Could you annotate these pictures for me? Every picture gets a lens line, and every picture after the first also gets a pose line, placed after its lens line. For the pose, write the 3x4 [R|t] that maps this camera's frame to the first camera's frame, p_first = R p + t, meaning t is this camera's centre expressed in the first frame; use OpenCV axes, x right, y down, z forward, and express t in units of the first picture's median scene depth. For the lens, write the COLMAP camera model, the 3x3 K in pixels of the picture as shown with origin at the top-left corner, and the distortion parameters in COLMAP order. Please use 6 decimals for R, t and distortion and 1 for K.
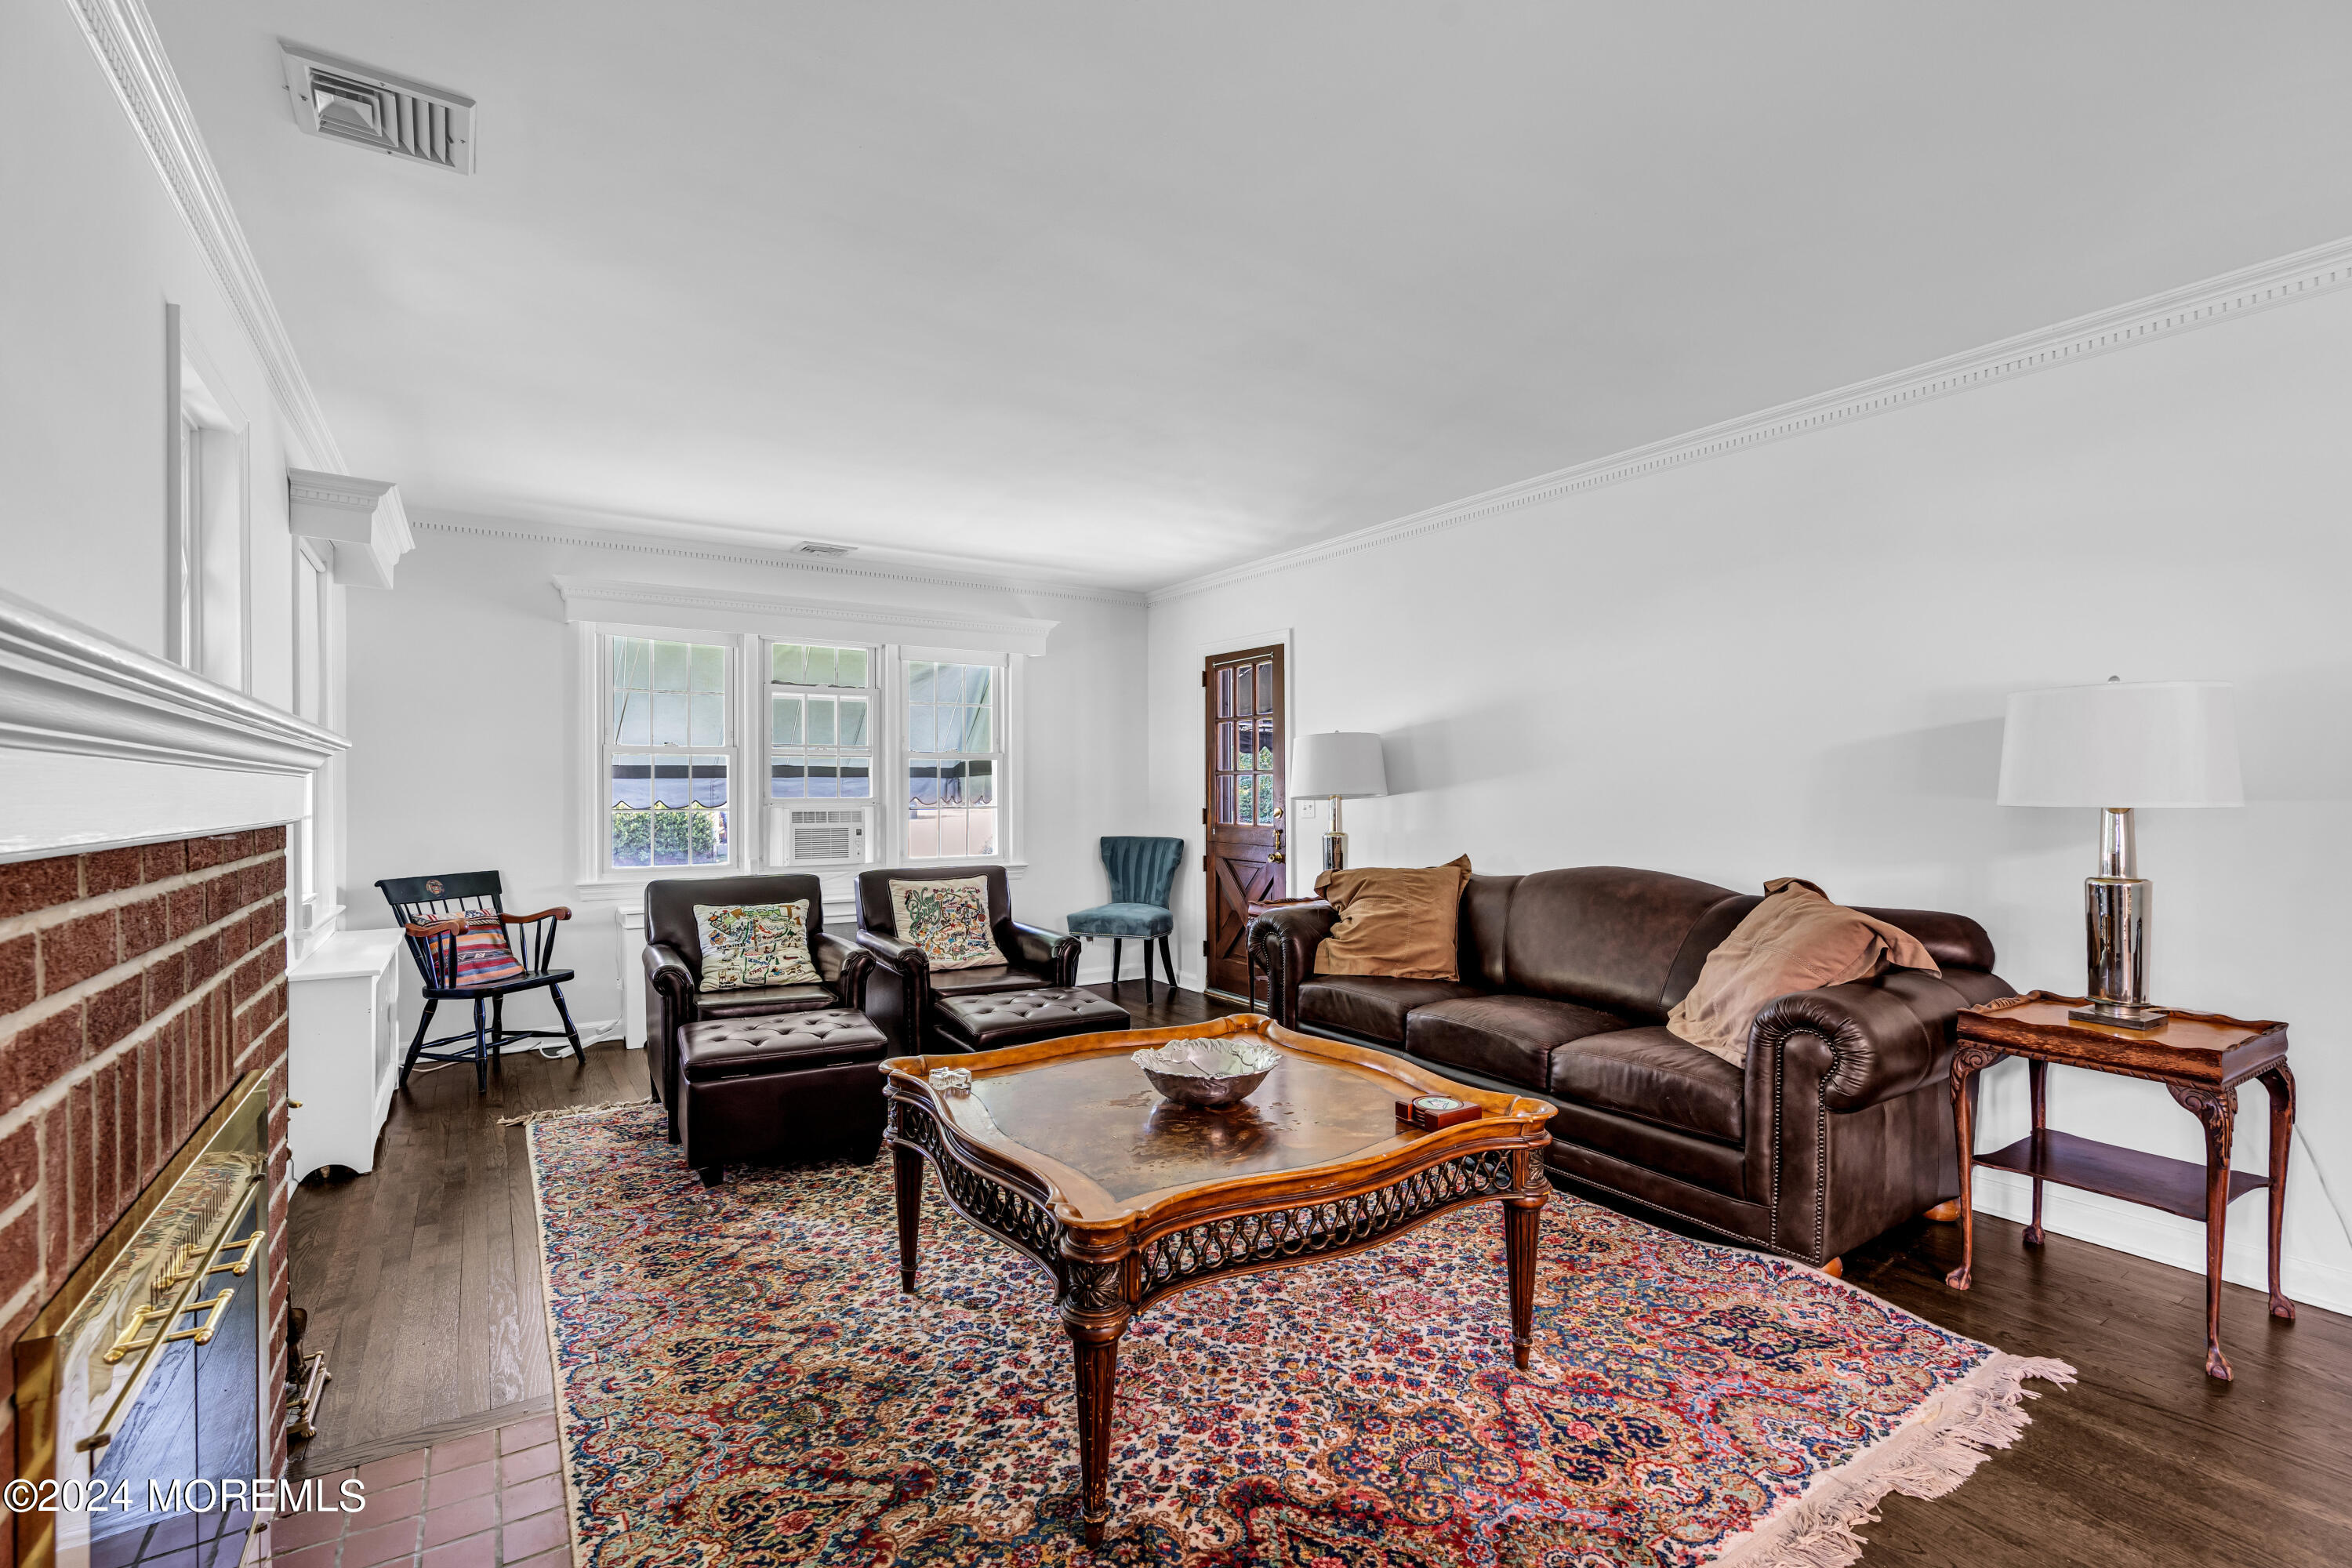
lens RADIAL K [[1064.1, 0, 1180.9], [0, 1064.1, 790.8], [0, 0, 1]] dist [-0.009473, 0.000770]
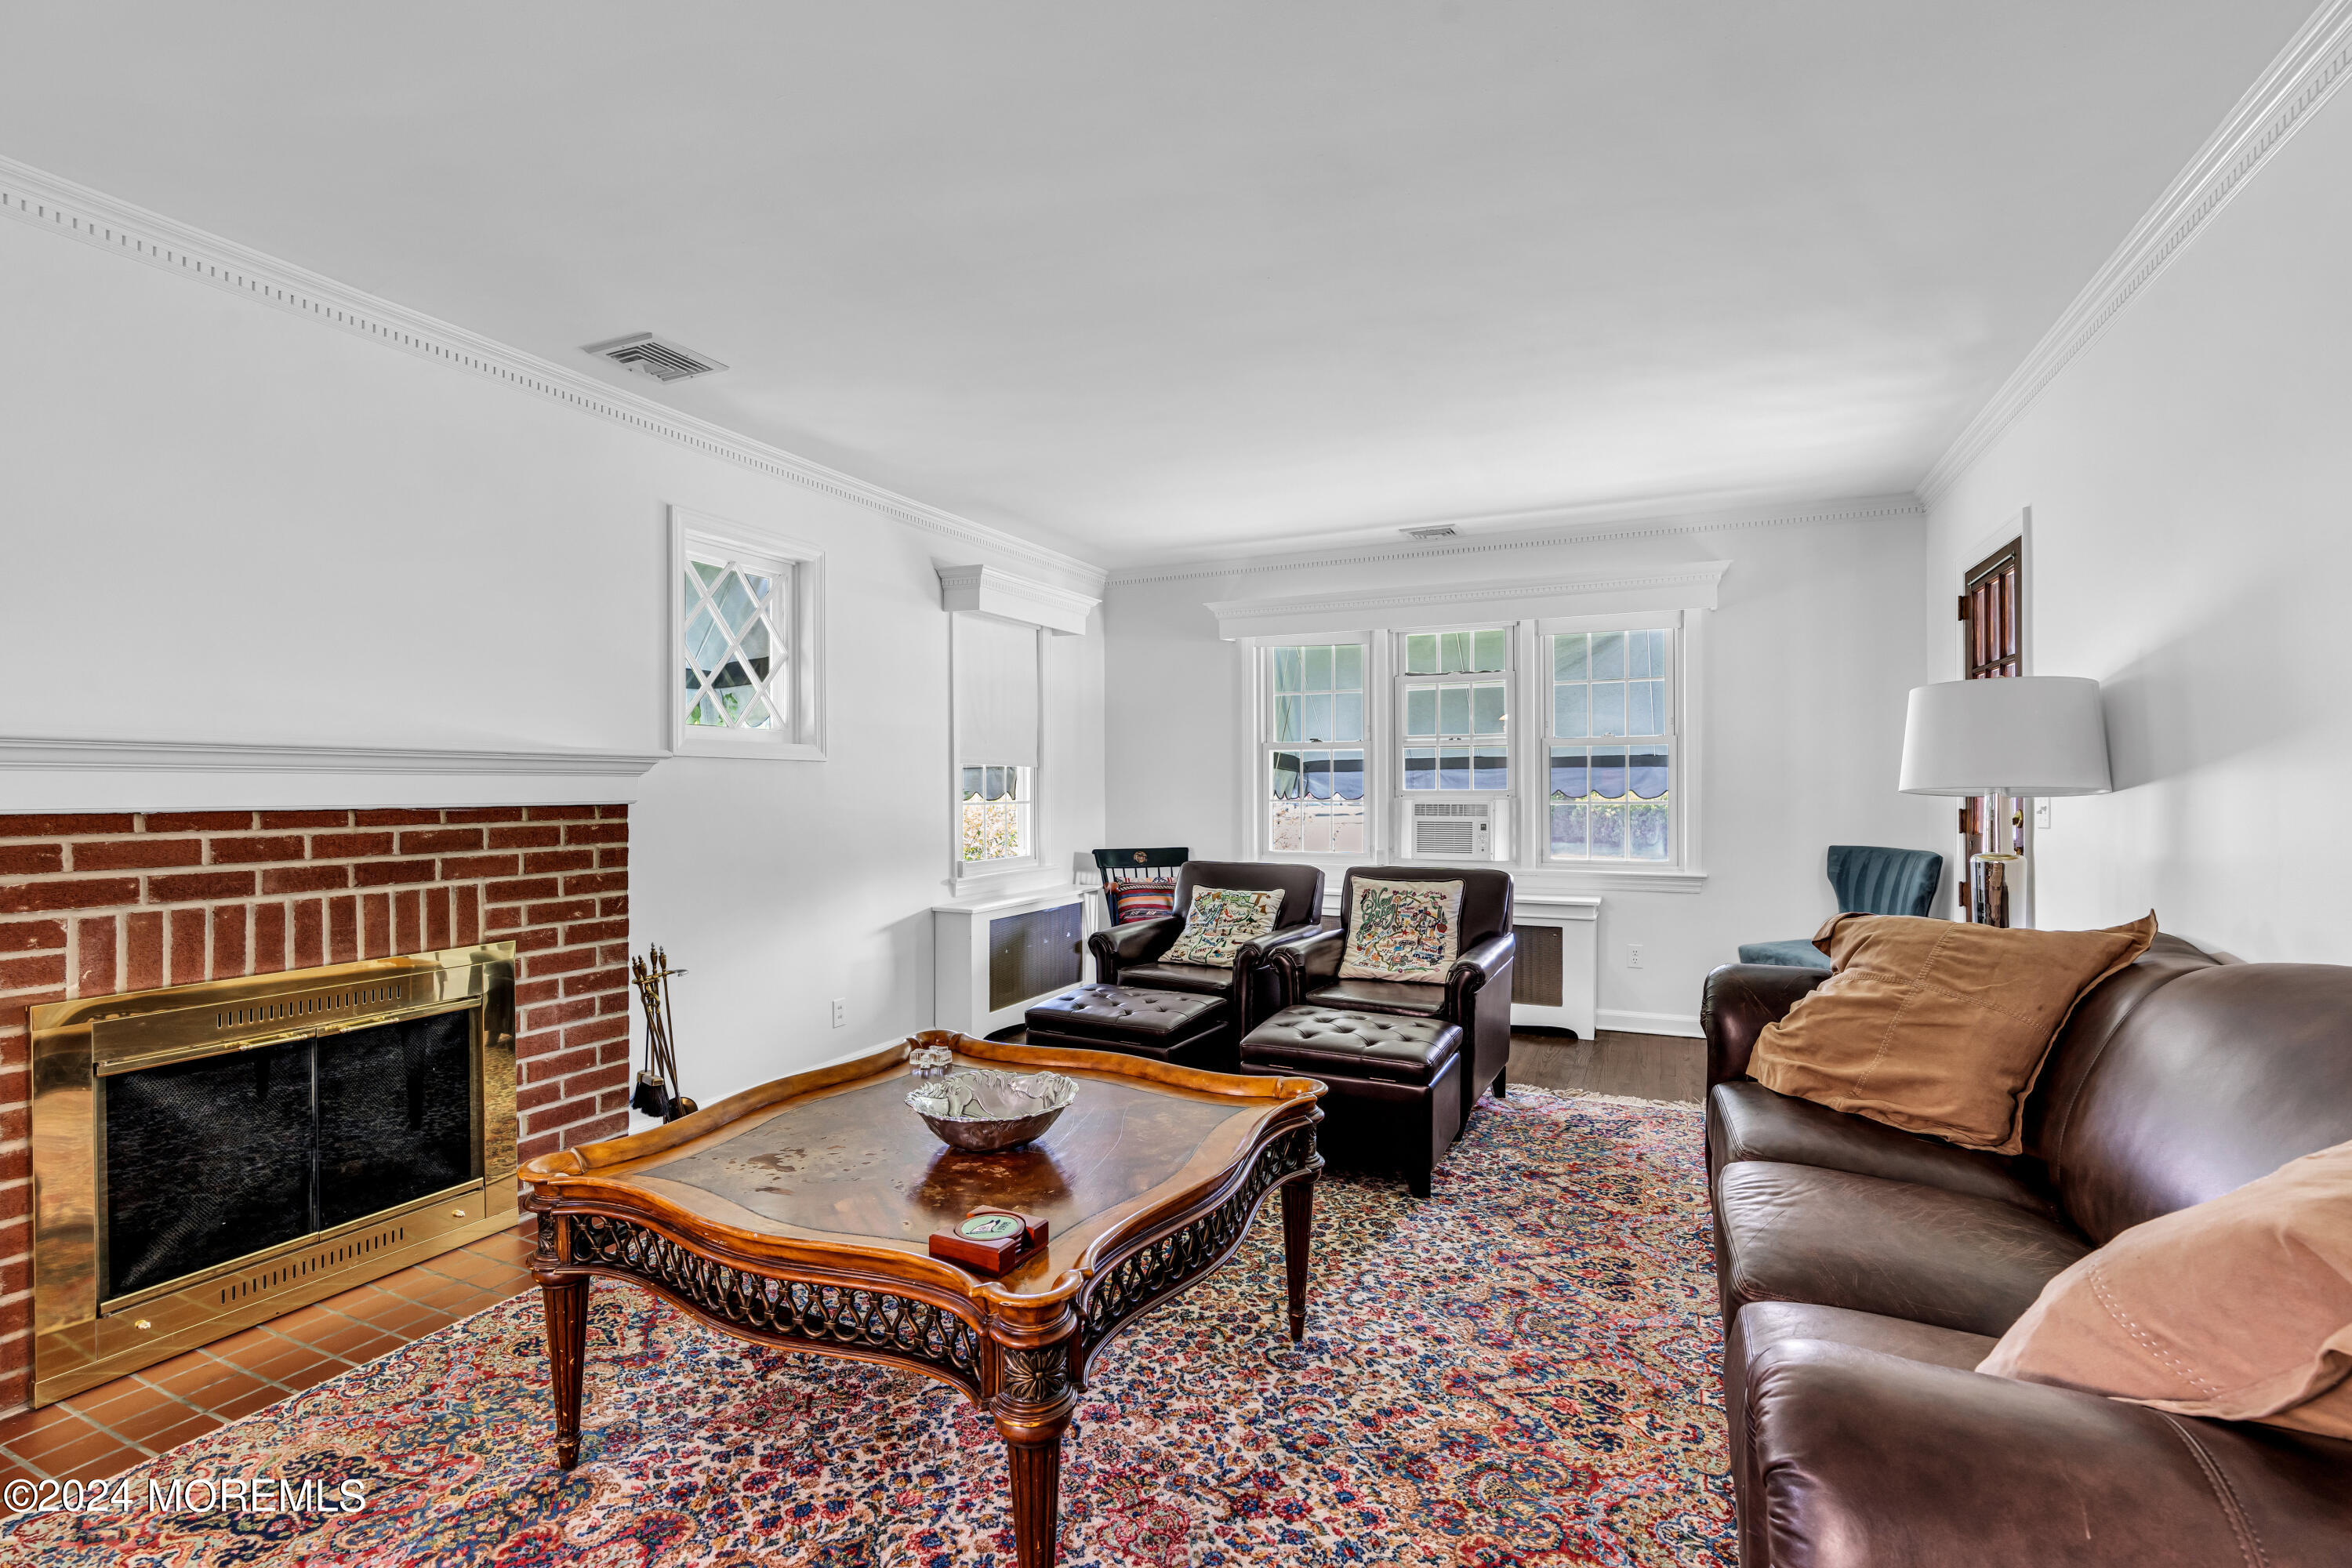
lens RADIAL K [[1064.1, 0, 1176.2], [0, 1064.1, 784.0], [0, 0, 1]] dist [-0.009473, 0.000770]
pose [[0.524775, -0.000637, -0.851241, 0.769052], [0.001836, 0.999998, 0.000384, 0.000620], [0.851239, -0.001765, 0.524775, 0.623050]]
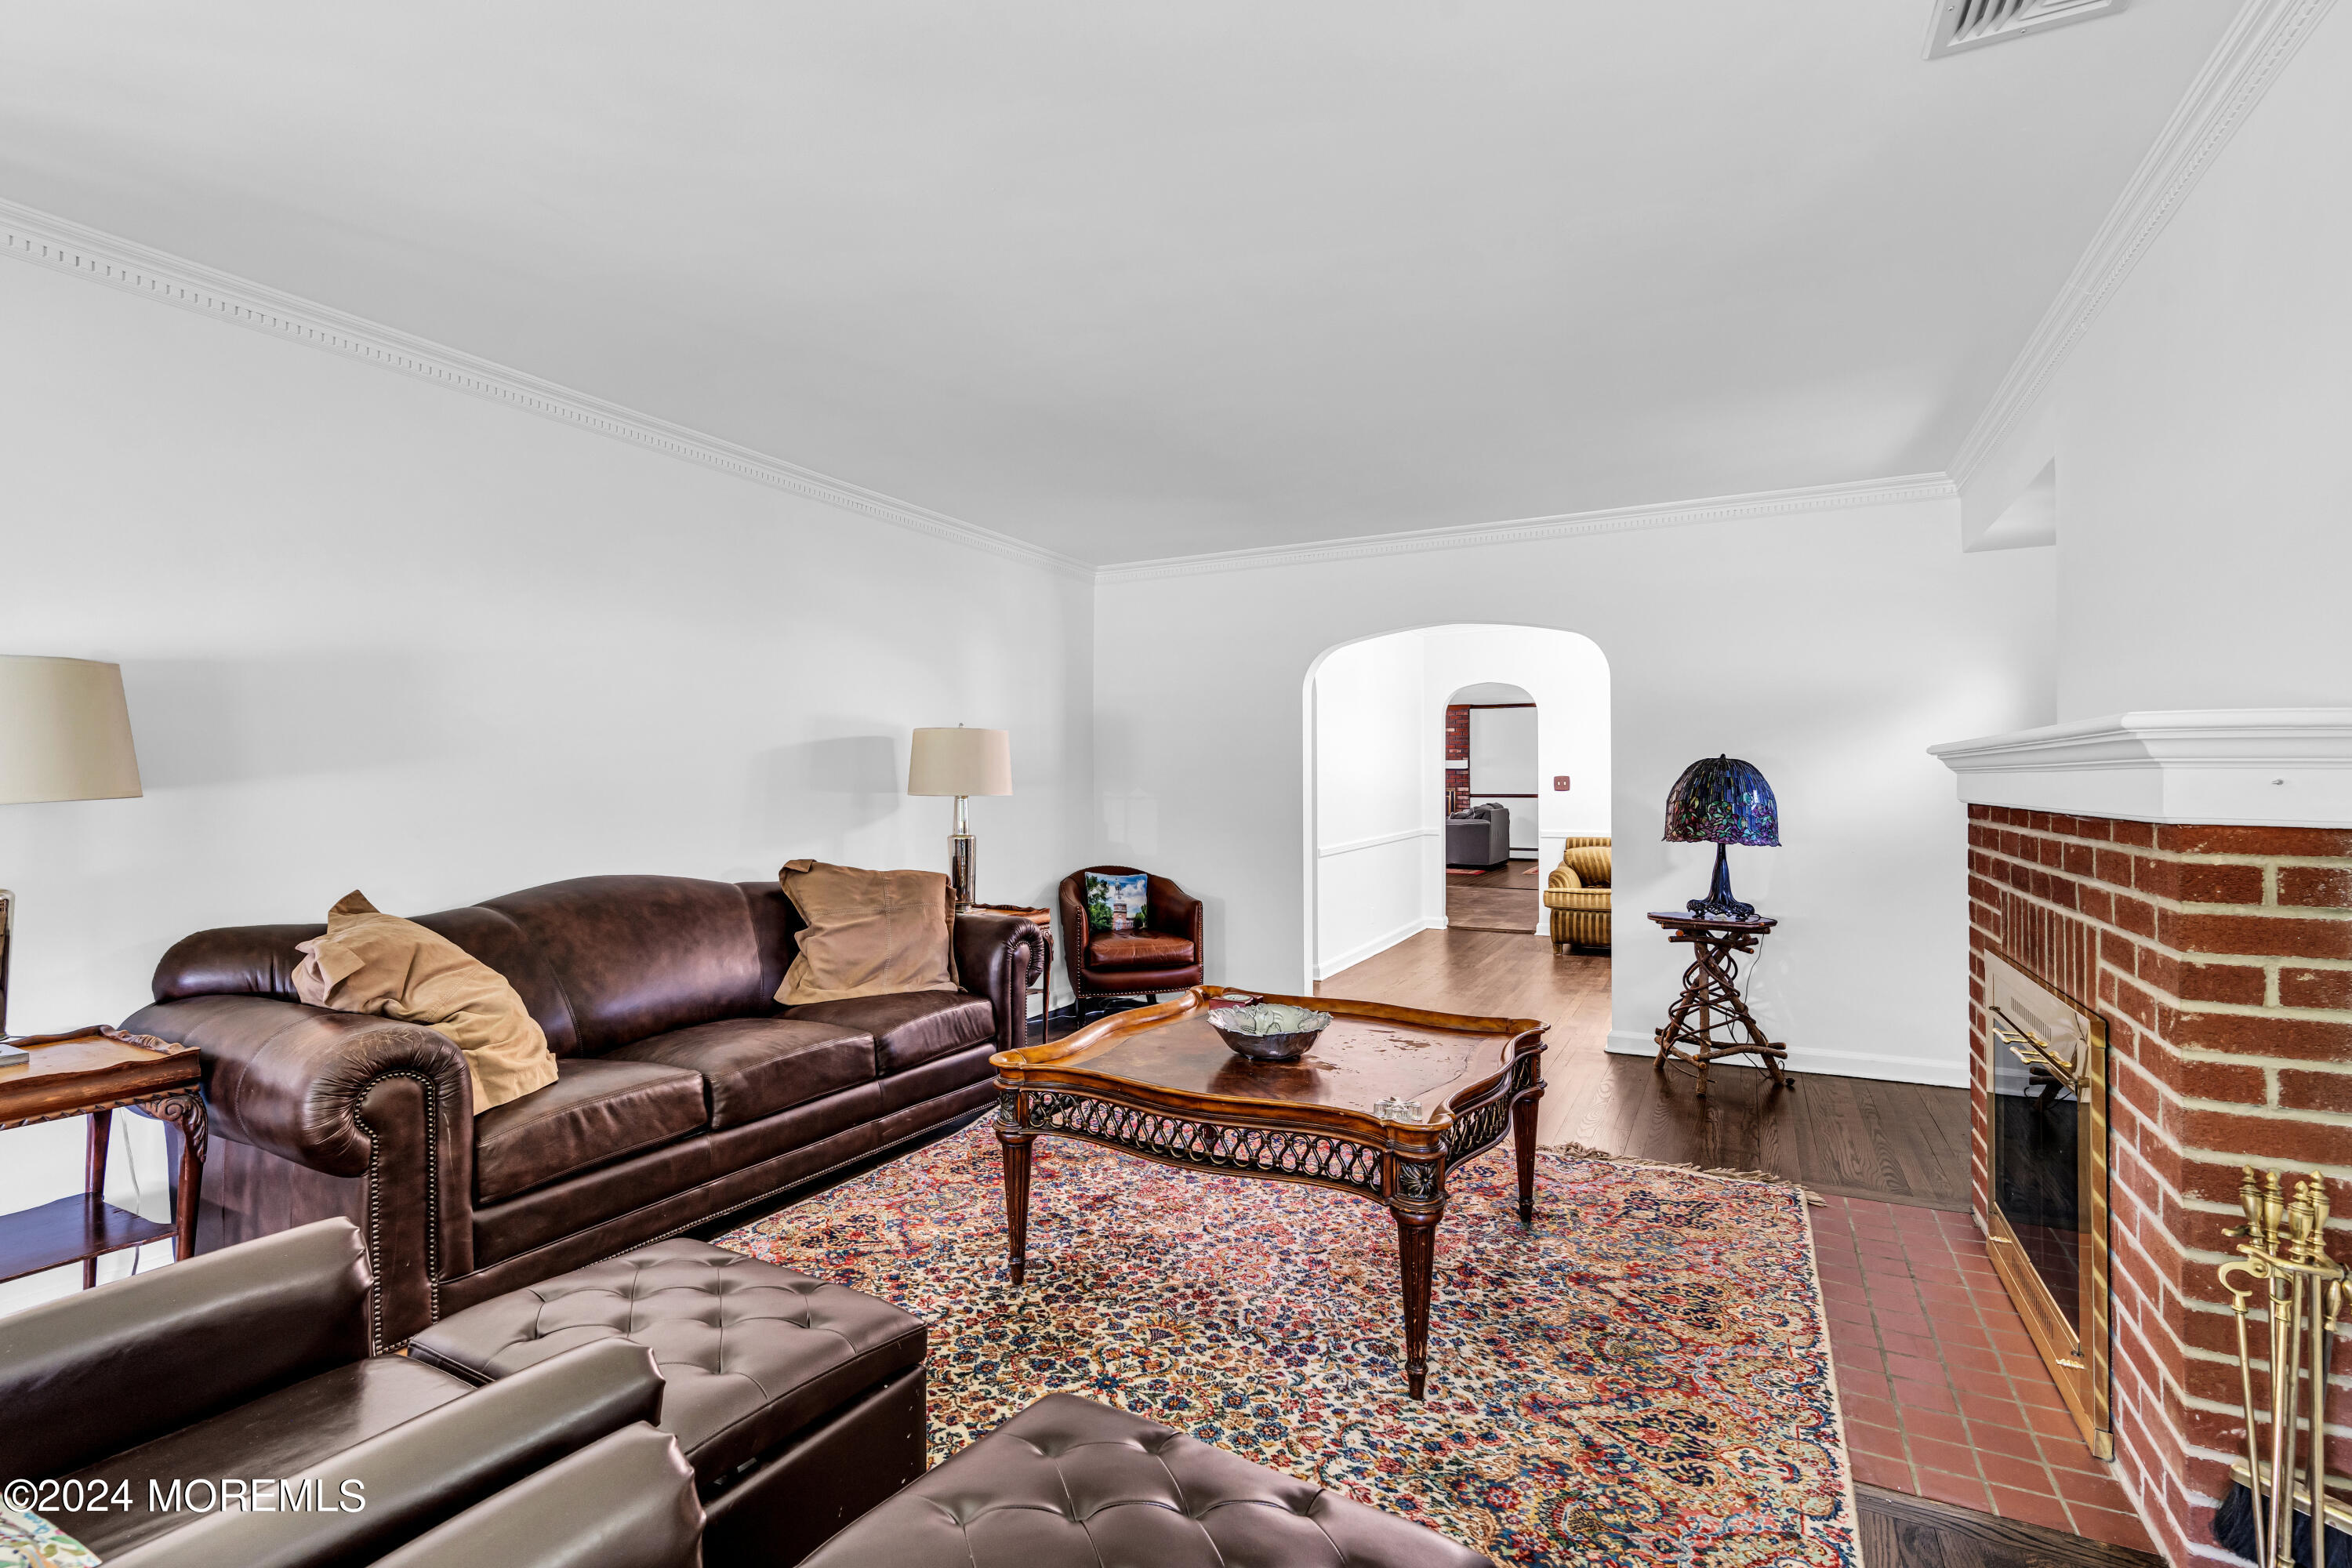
lens RADIAL K [[1064.1, 0, 1181.8], [0, 1064.1, 788.3], [0, 0, 1]] dist [-0.009473, 0.000770]
pose [[-0.485755, 0.000933, 0.874094, -0.859974], [0.002032, 0.999998, 0.000063, 0.001441], [-0.874093, 0.001807, -0.485756, 1.512349]]
